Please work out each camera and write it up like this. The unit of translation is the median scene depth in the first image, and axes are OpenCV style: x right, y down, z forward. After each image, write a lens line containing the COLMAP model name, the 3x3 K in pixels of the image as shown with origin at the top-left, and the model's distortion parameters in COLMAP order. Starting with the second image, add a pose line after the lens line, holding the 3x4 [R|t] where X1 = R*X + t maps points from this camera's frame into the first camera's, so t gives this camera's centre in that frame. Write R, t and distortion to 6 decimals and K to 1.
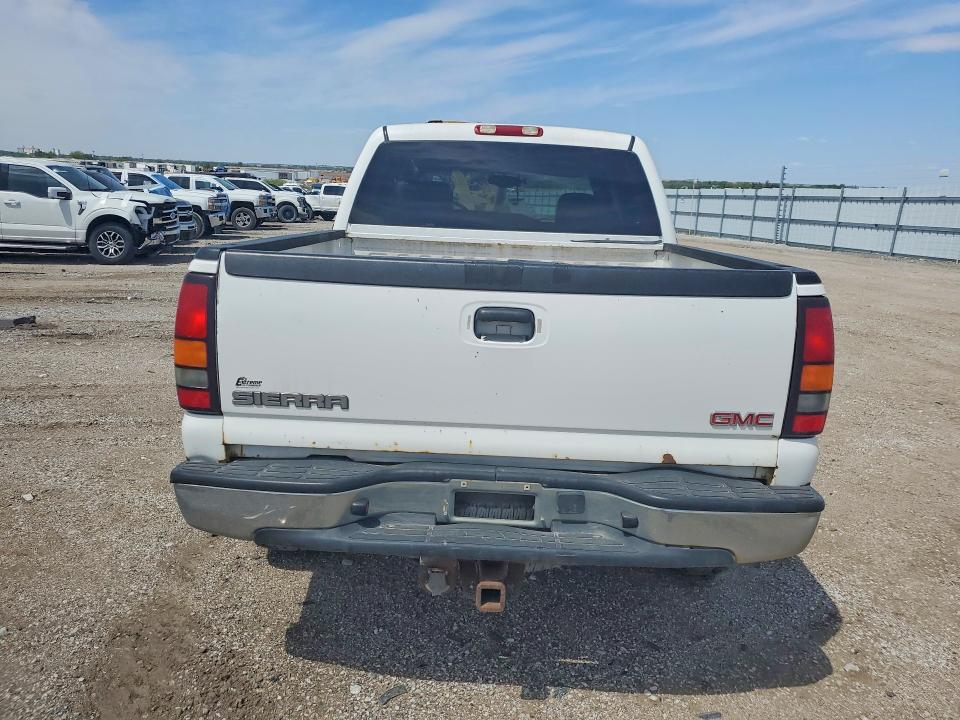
lens RADIAL K [[747.1, 0, 477.3], [0, 747.1, 364.4], [0, 0, 1]] dist [0.000222, -0.001620]
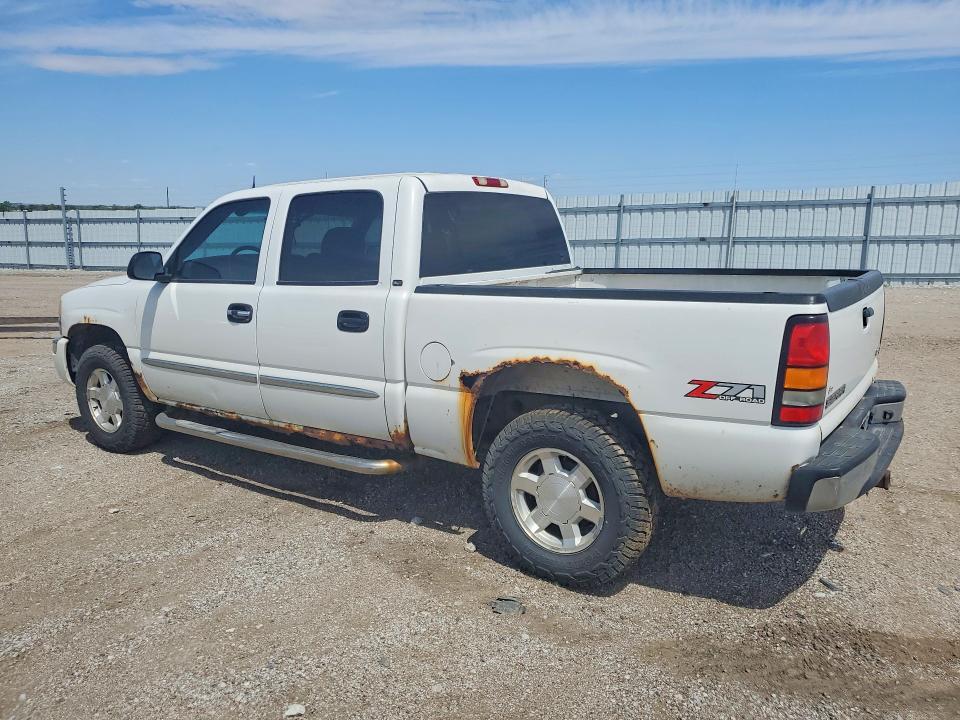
lens RADIAL K [[770.6, 0, 480.0], [0, 770.6, 360.0], [0, 0, 1]] dist [-0.008584, -0.005791]
pose [[0.529108, -0.183186, 0.828546, -0.171096], [0.209118, 0.974455, 0.081904, -0.026189], [-0.822384, 0.129928, 0.553899, 0.070350]]
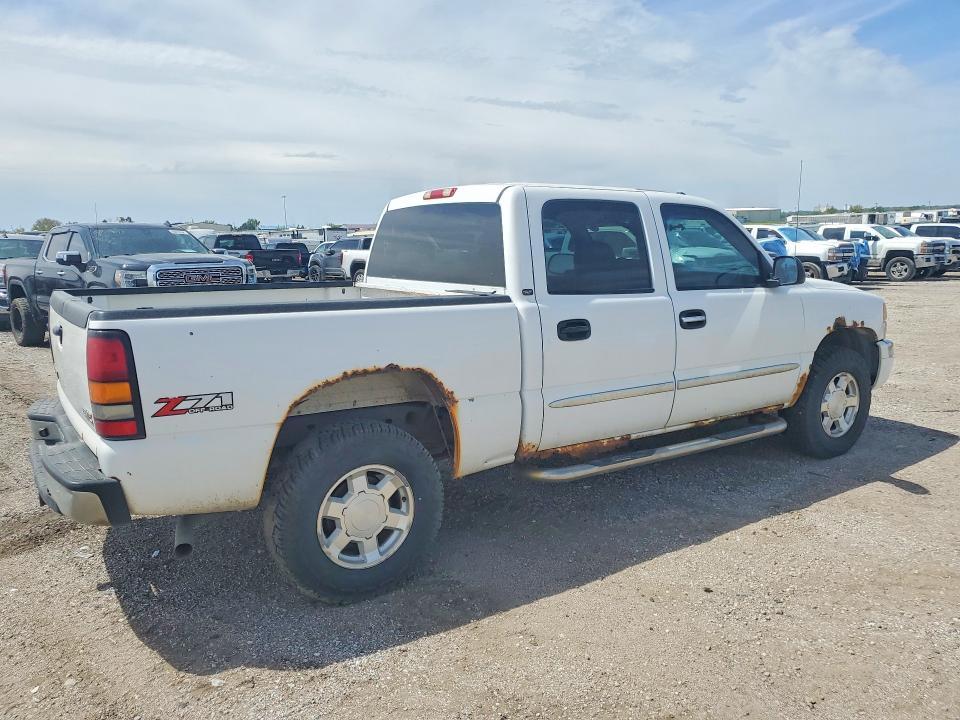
lens RADIAL K [[748.1, 0, 481.2], [0, 748.1, 364.4], [0, 0, 1]] dist [0.047194, 0.002344]
pose [[0.556132, 0.091688, -0.826021, 0.184131], [-0.148705, 0.988835, 0.009643, -0.013053], [0.817682, 0.117471, 0.563557, 0.075776]]
